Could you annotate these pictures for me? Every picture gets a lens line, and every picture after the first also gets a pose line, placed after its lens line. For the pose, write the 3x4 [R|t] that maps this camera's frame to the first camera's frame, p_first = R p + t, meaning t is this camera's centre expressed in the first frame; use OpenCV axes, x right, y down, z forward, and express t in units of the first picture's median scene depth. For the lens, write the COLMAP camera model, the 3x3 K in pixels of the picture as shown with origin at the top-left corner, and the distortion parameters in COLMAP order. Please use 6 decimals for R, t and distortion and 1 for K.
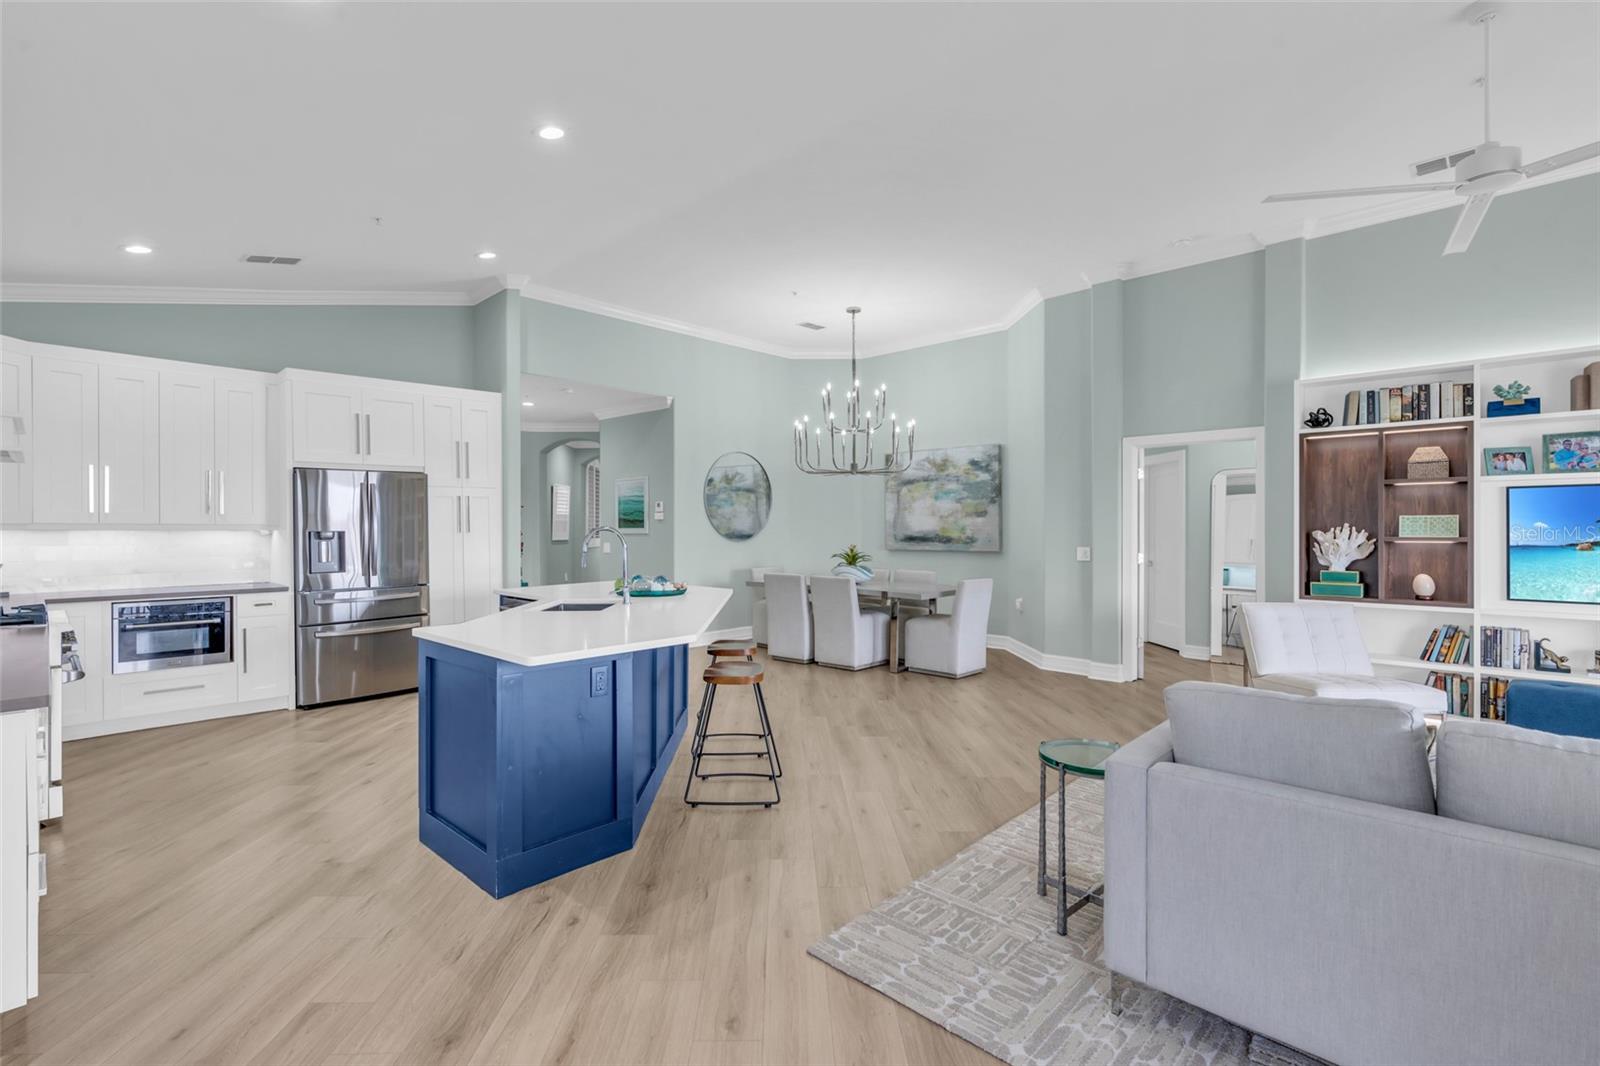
lens RADIAL K [[721.6, 0, 793.1], [0, 721.6, 531.5], [0, 0, 1]] dist [-0.006216, -0.000336]
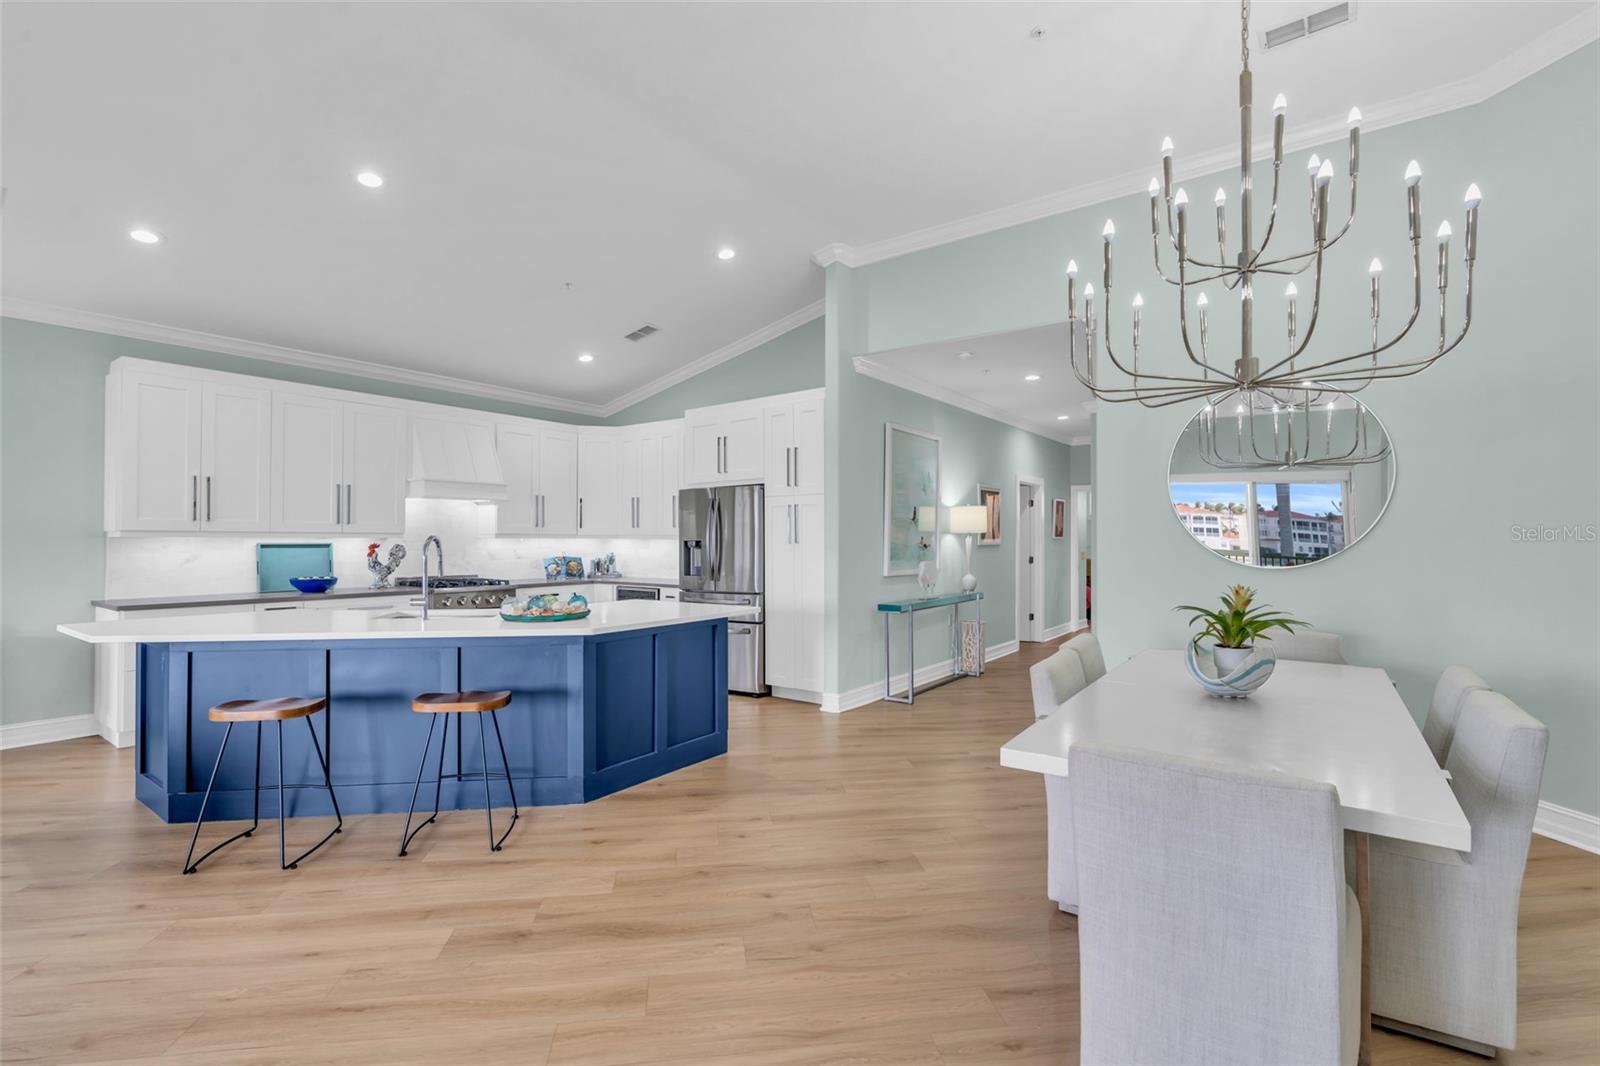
lens RADIAL K [[722.9, 0, 800.0], [0, 722.9, 533.0], [0, 0, 1]] dist [-0.006106, 0.000538]
pose [[0.130081, -0.008727, -0.991465, 0.589617], [-0.007637, 0.999923, -0.009803, -0.003028], [0.991474, 0.008847, 0.130004, 1.064528]]
